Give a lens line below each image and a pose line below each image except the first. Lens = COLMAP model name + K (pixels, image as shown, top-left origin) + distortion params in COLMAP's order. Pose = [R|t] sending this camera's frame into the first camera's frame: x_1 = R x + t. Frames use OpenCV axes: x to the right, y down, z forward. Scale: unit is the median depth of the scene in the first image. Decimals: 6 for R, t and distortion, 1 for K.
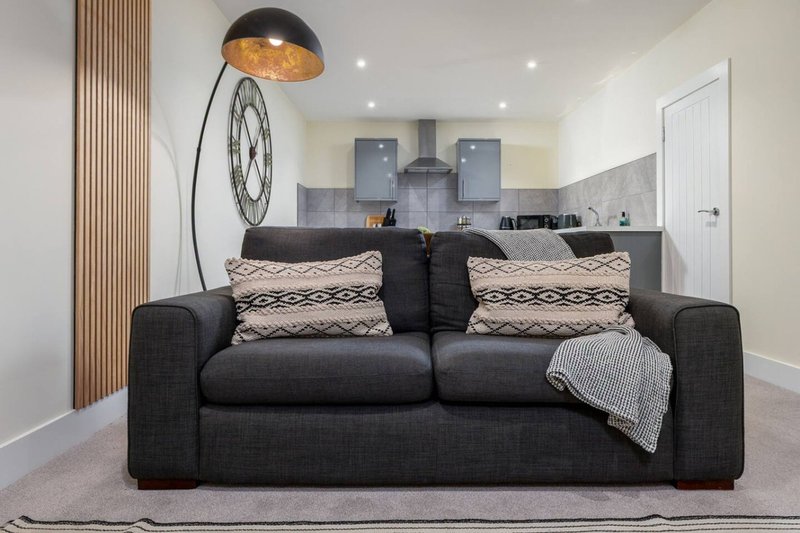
lens RADIAL K [[514.9, 0, 401.9], [0, 514.9, 236.9], [0, 0, 1]] dist [0.002157, 0.000836]
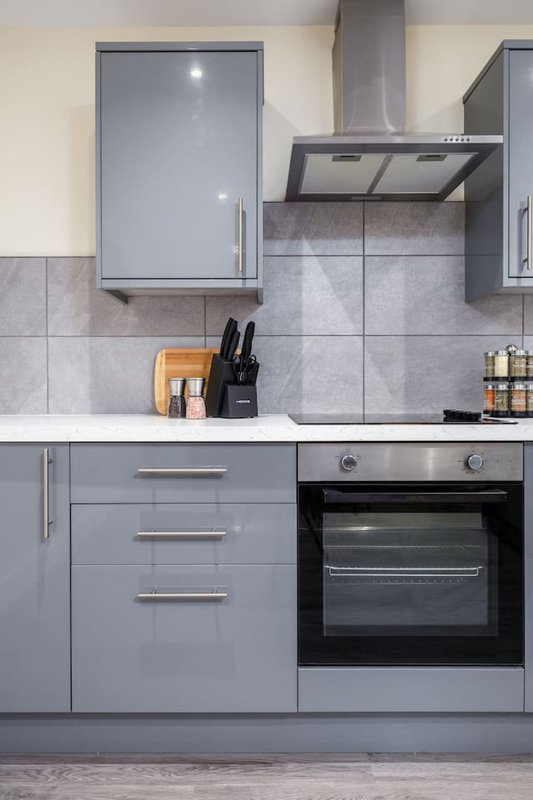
lens RADIAL K [[498.1, 0, 262.4], [0, 498.1, 395.0], [0, 0, 1]] dist [0.004126, 0.000549]
pose [[0.999979, -0.003699, 0.005274, -0.010846], [0.003556, 0.999633, 0.026867, -0.023625], [-0.005372, -0.026848, 0.999625, 0.746405]]
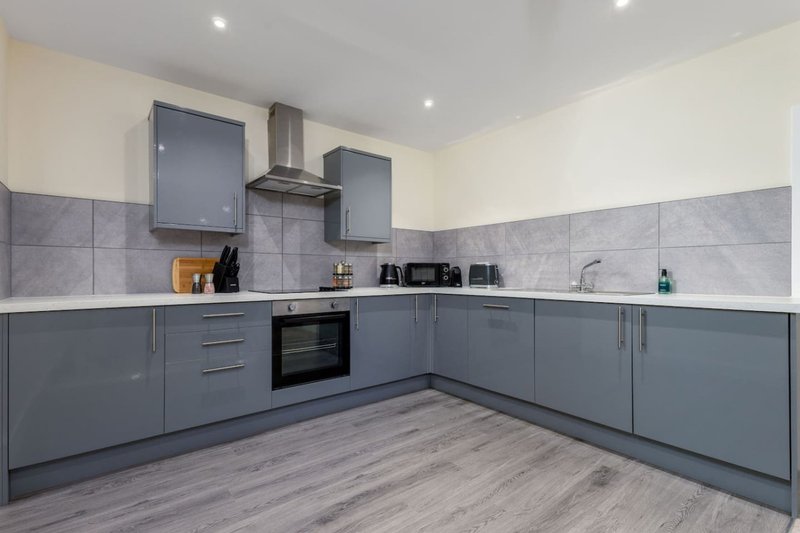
lens RADIAL K [[378.3, 0, 393.6], [0, 378.3, 271.6], [0, 0, 1]] dist [0.036172, -0.000038]
pose [[0.790352, 0.001171, 0.612651, -0.136726], [-0.008099, 0.999931, 0.008536, -0.033054], [-0.612599, -0.011708, 0.790307, 0.563980]]
